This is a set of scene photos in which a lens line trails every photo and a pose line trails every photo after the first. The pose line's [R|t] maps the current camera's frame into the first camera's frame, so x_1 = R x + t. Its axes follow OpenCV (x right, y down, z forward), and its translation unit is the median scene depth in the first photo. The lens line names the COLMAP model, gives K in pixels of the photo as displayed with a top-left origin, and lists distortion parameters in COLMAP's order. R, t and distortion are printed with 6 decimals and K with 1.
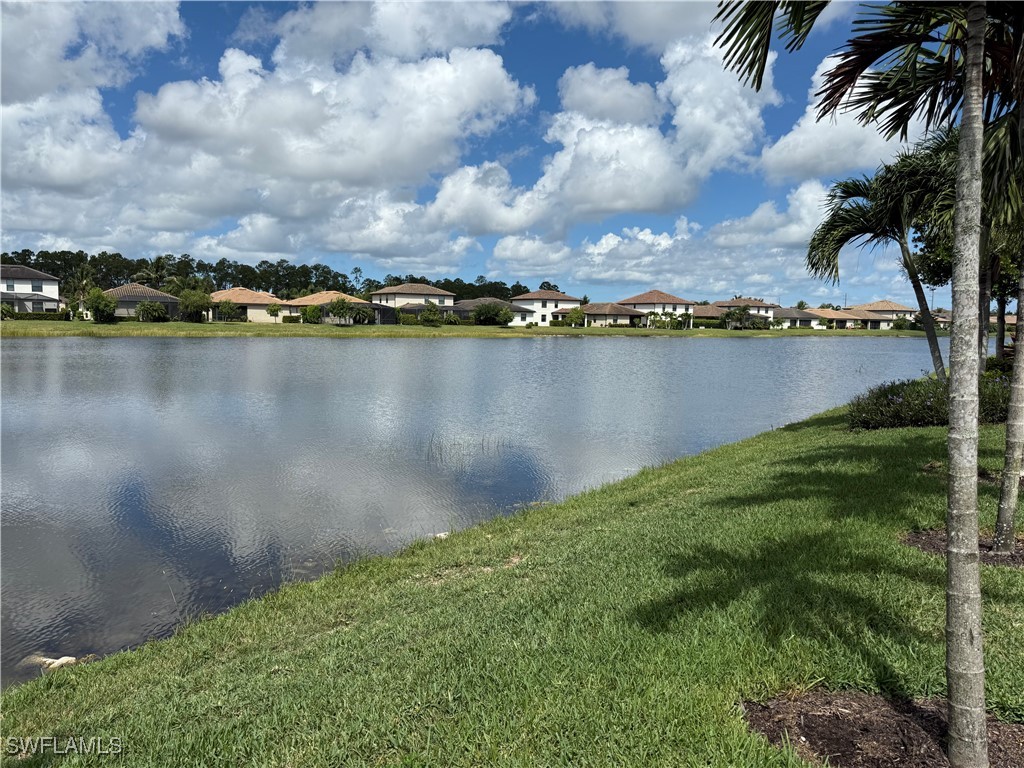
lens RADIAL K [[727.1, 0, 512.0], [0, 727.1, 384.0], [0, 0, 1]] dist [0.003980, -0.000547]
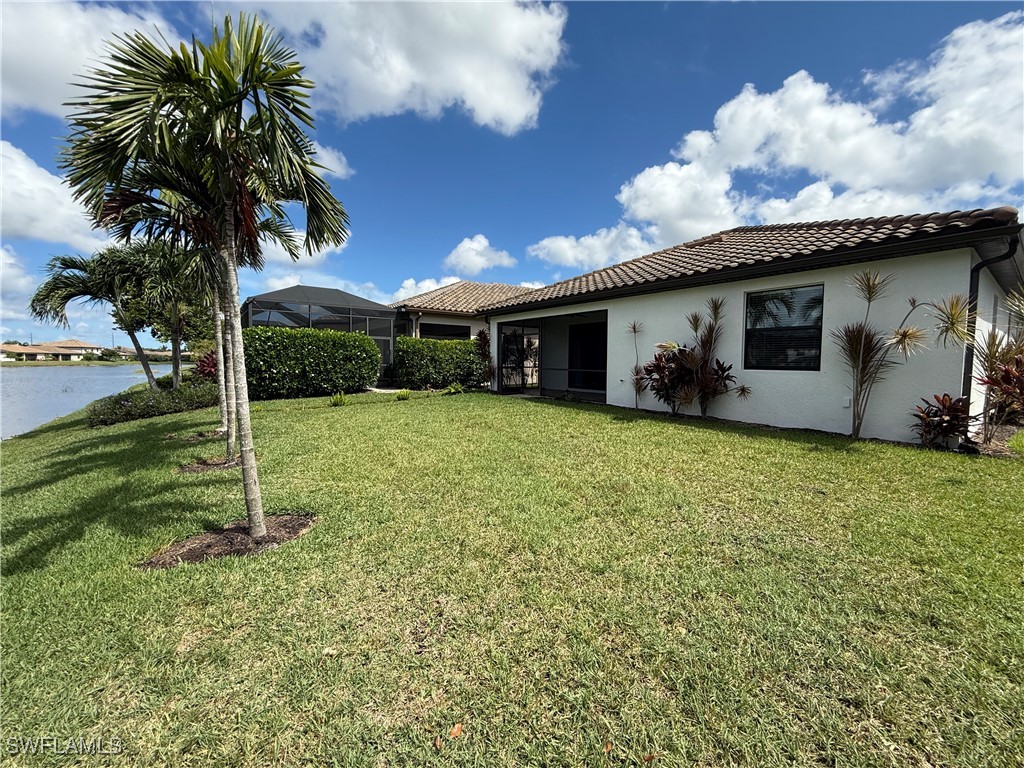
lens RADIAL K [[408.0, 0, 512.0], [0, 408.0, 384.0], [0, 0, 1]] dist [0.000339, 0.000062]
pose [[0.268873, -0.070195, 0.960614, -0.092638], [0.084039, 0.995247, 0.049204, 0.004992], [-0.959502, 0.067500, 0.273494, -0.048742]]
